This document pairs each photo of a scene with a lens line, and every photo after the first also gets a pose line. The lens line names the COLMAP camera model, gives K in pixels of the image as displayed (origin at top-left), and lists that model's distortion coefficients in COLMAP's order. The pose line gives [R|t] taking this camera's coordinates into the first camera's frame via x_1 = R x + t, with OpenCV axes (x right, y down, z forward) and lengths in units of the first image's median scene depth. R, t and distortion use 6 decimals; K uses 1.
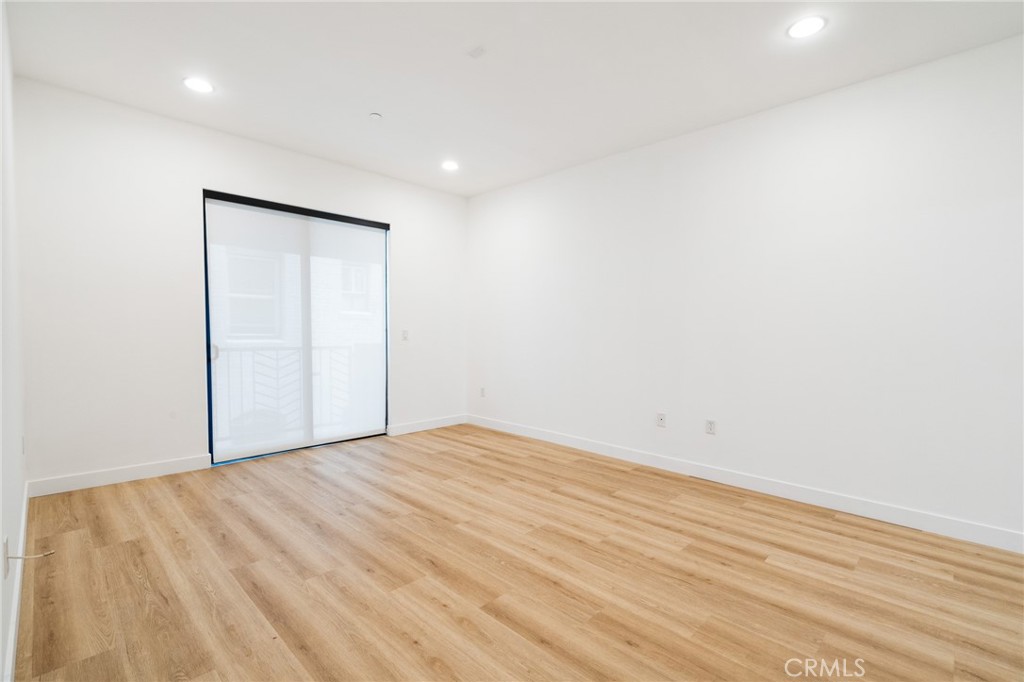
lens RADIAL K [[460.5, 0, 511.6], [0, 460.5, 340.7], [0, 0, 1]] dist [0.003455, 0.000217]
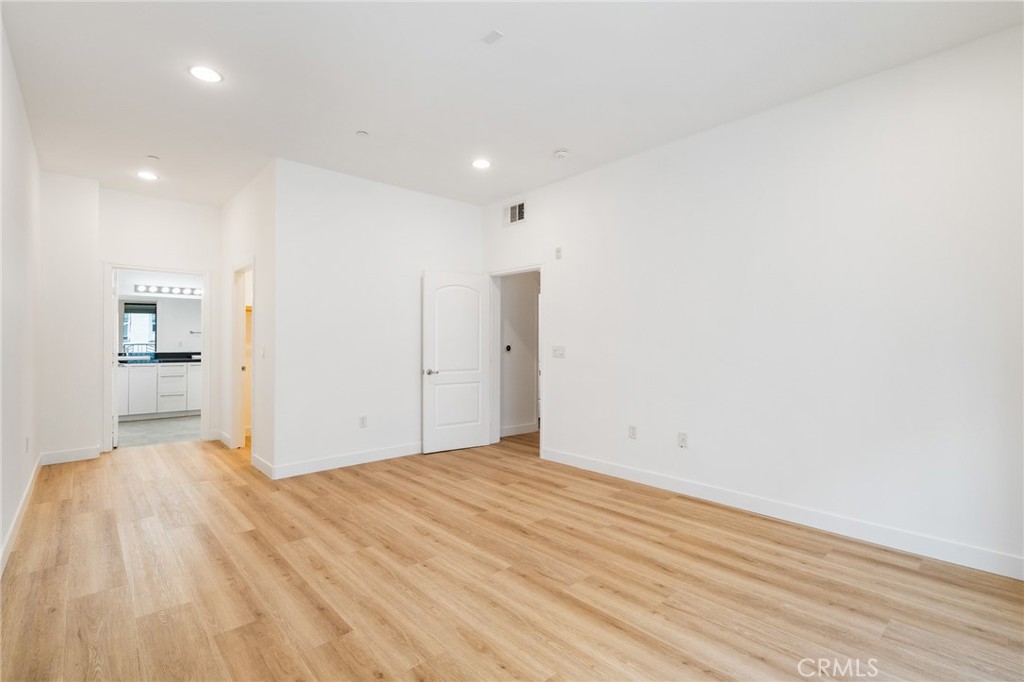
lens RADIAL K [[460.5, 0, 512.7], [0, 460.5, 342.5], [0, 0, 1]] dist [0.003455, 0.000217]
pose [[-0.998601, -0.014765, 0.050765, -0.170099], [-0.013799, 0.999718, 0.019326, -0.045729], [-0.051036, 0.018598, -0.998524, 1.945027]]
